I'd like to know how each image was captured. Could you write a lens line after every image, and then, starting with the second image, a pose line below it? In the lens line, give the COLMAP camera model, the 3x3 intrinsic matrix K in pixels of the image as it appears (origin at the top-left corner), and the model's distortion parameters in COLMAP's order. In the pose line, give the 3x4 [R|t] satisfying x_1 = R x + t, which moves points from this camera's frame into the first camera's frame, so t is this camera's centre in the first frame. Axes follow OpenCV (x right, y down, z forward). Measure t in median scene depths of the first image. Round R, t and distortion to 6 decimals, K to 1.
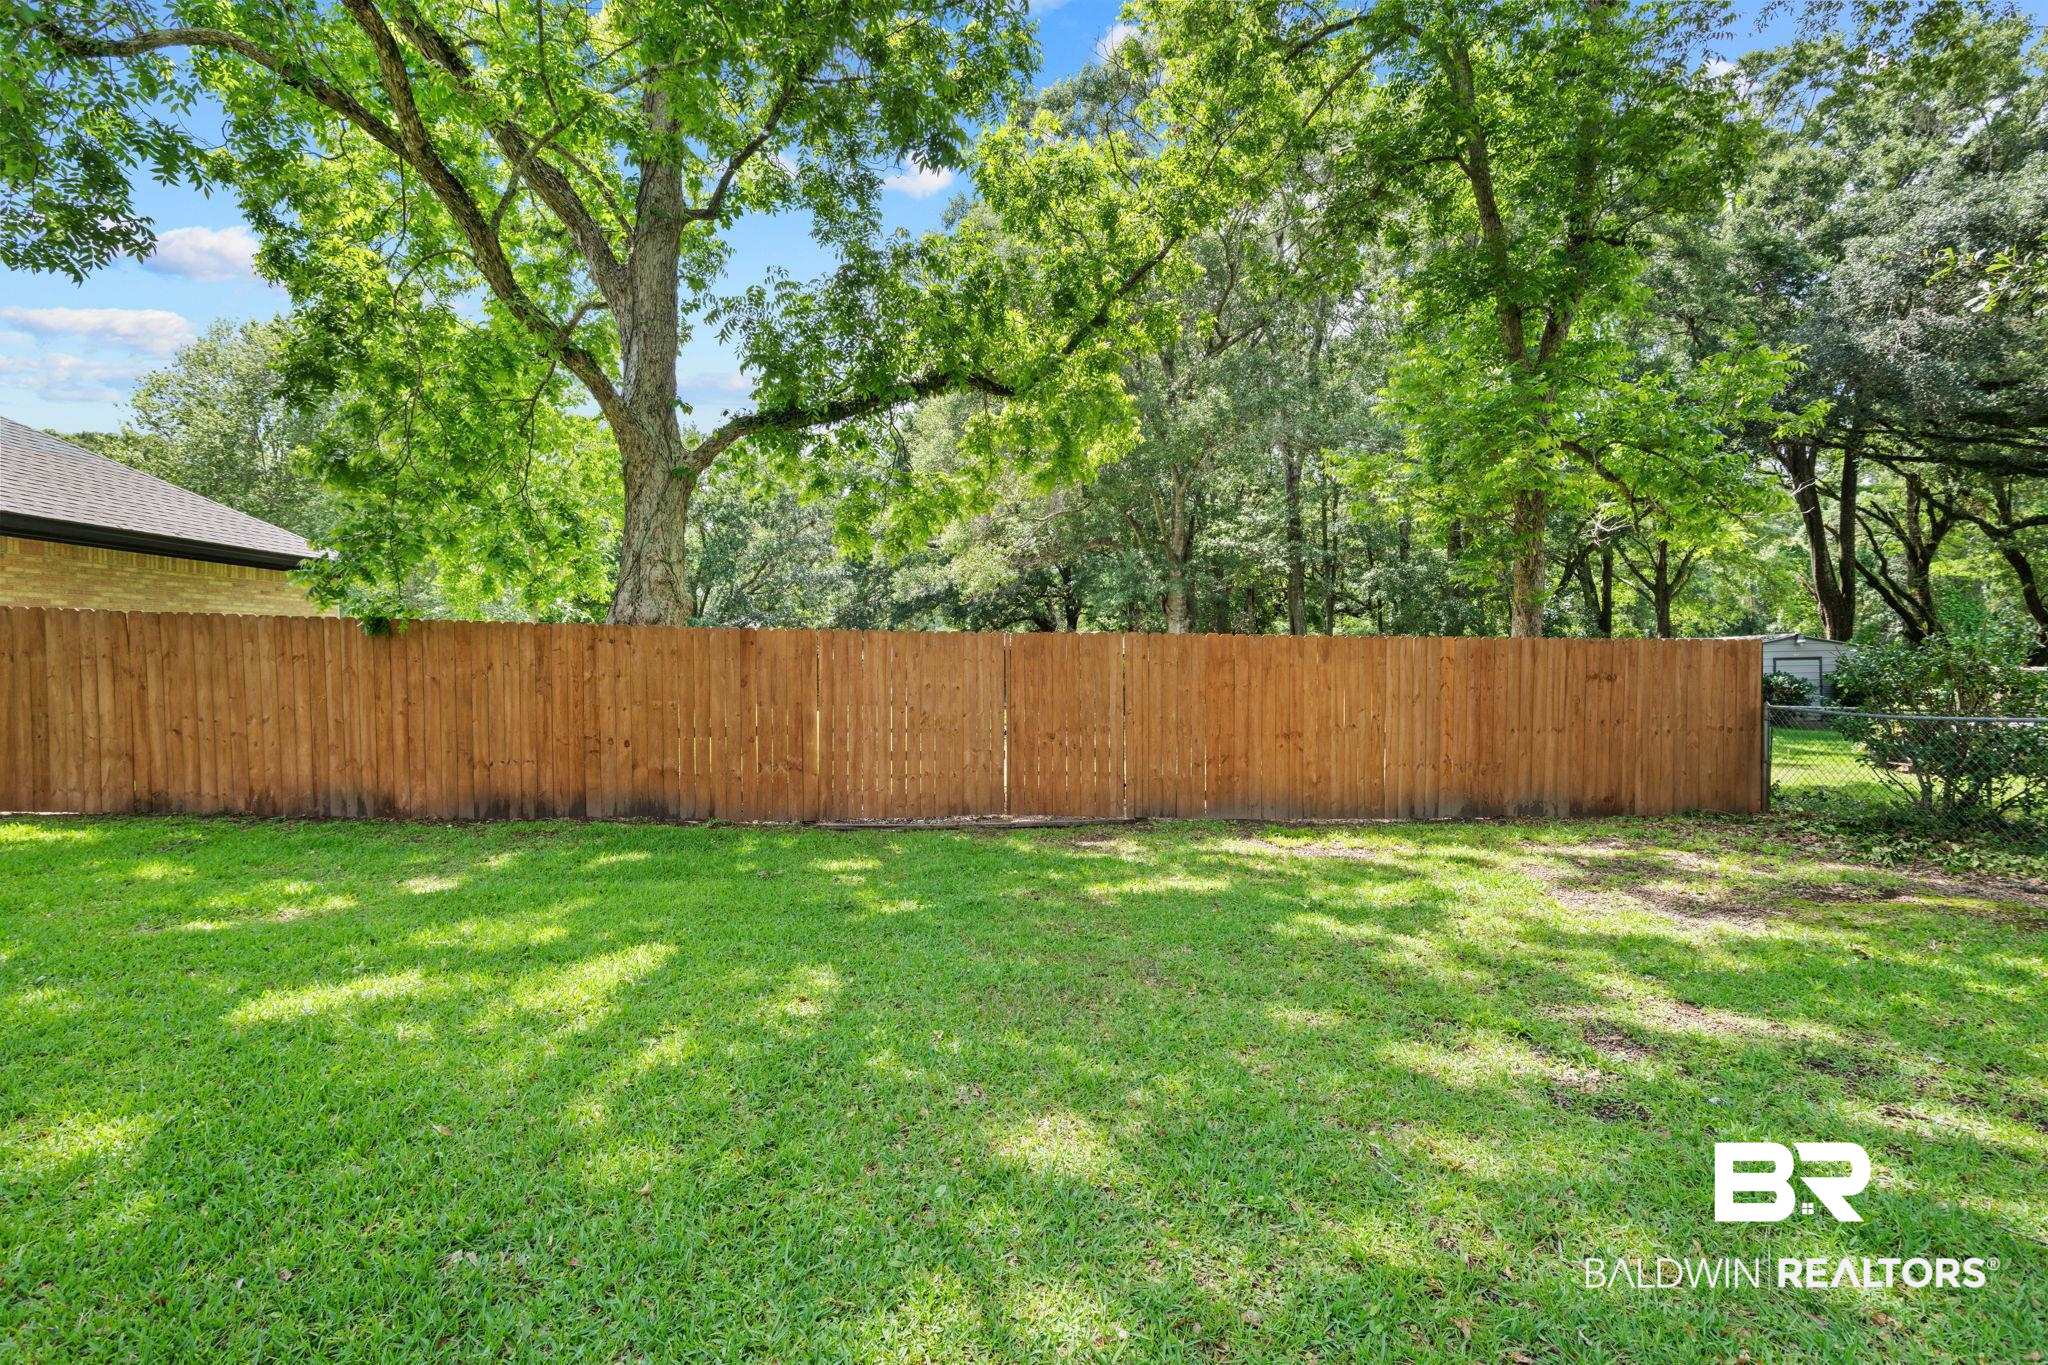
lens RADIAL K [[932.9, 0, 1025.1], [0, 932.9, 681.1], [0, 0, 1]] dist [-0.002958, 0.000727]
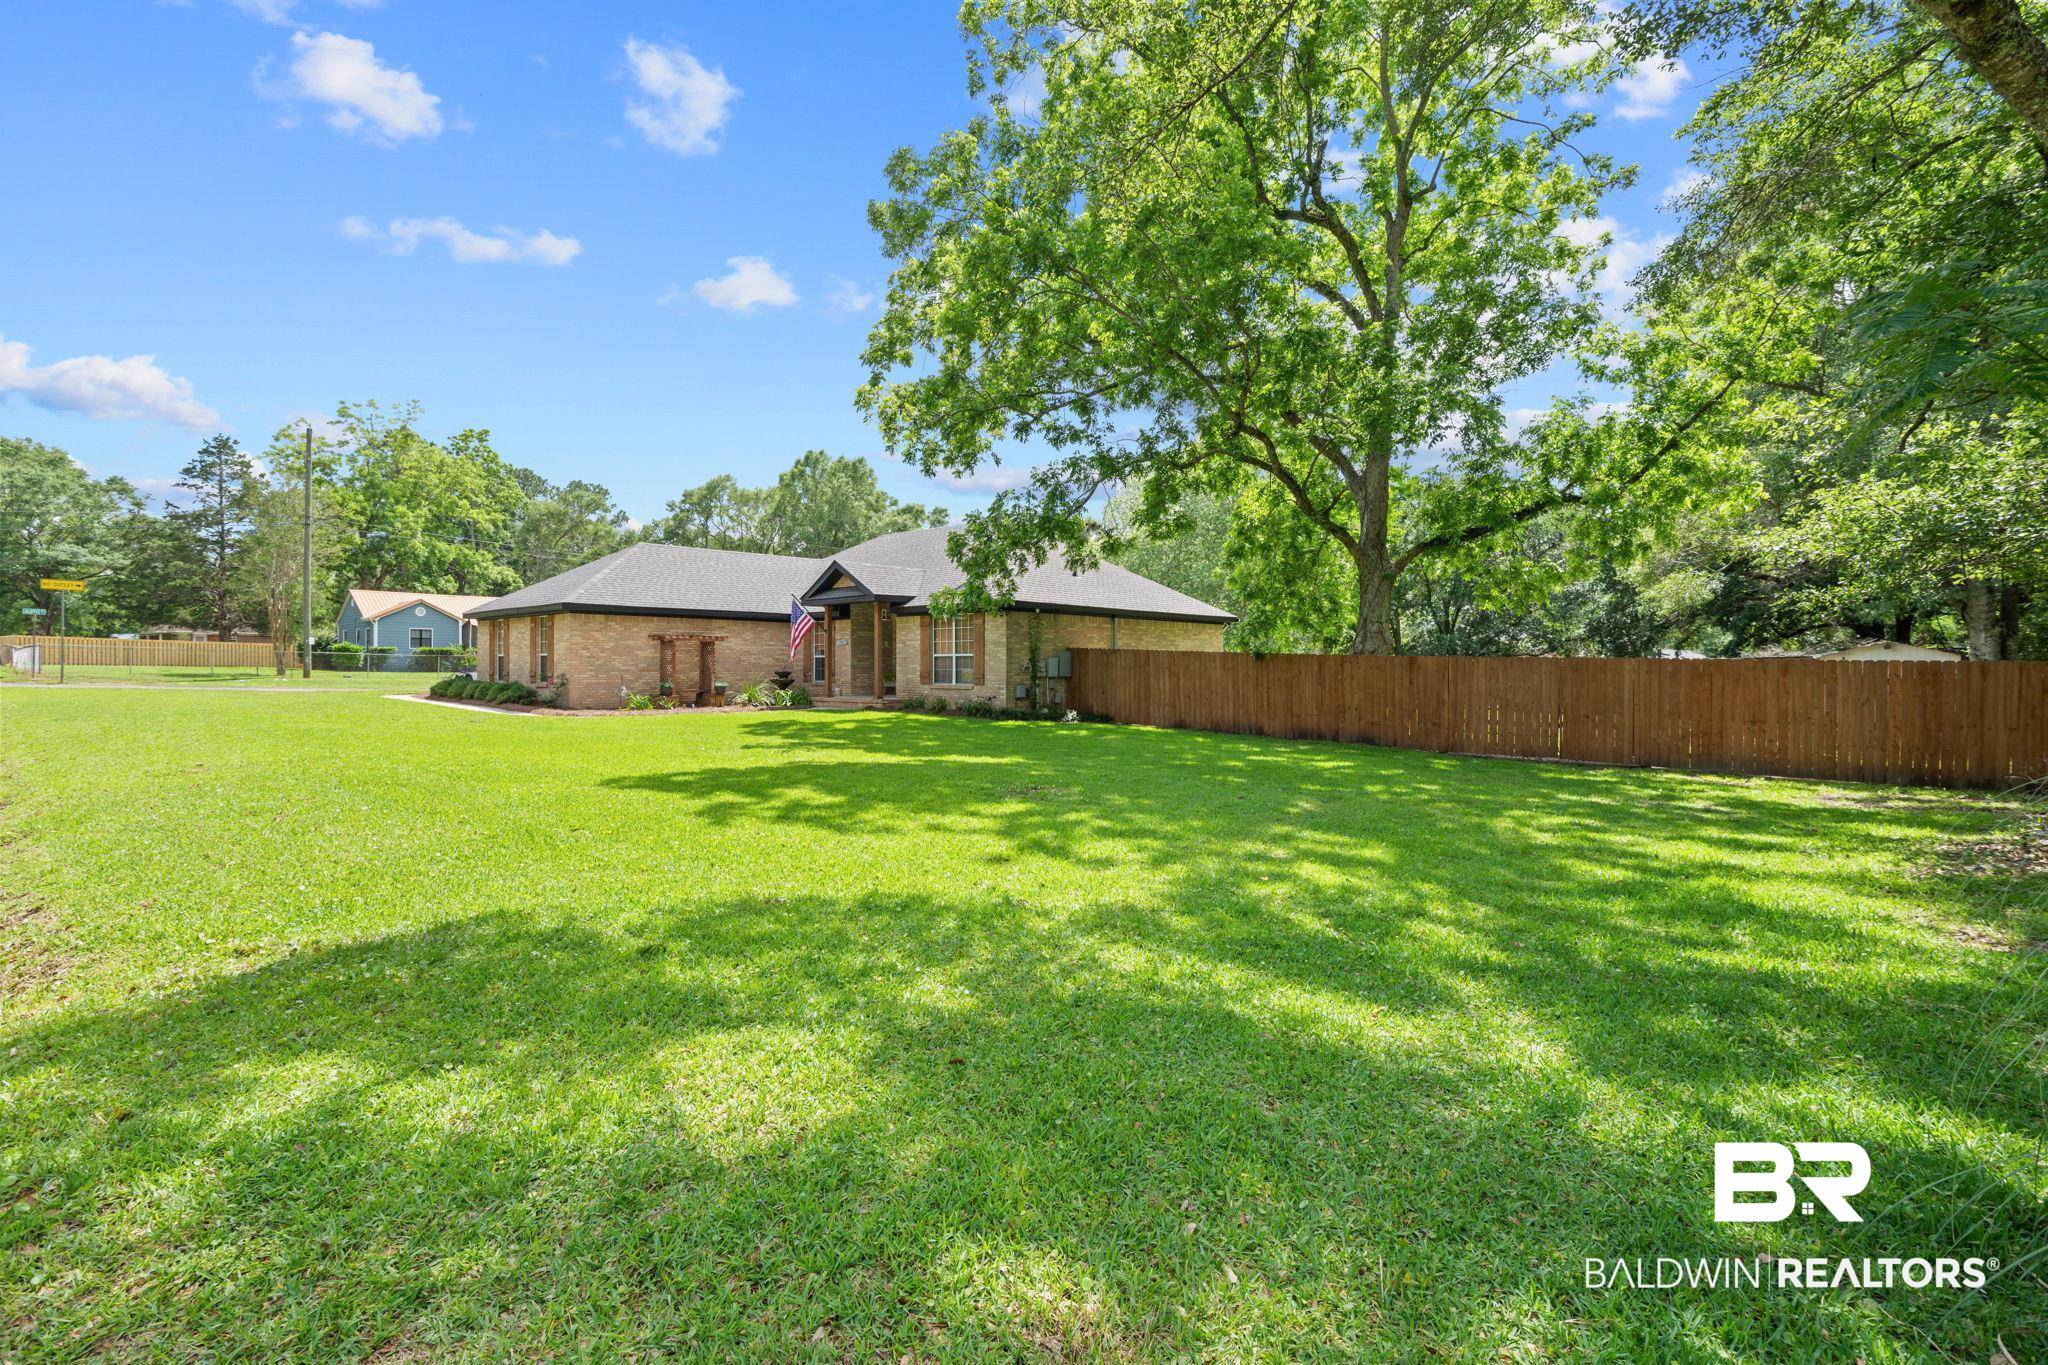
lens RADIAL K [[932.9, 0, 1024.6], [0, 932.9, 672.6], [0, 0, 1]] dist [-0.002958, 0.000727]
pose [[0.704307, 0.012982, -0.709777, 0.495594], [-0.024175, 0.999691, -0.005704, 0.010617], [0.709484, 0.021176, 0.704403, -0.934905]]
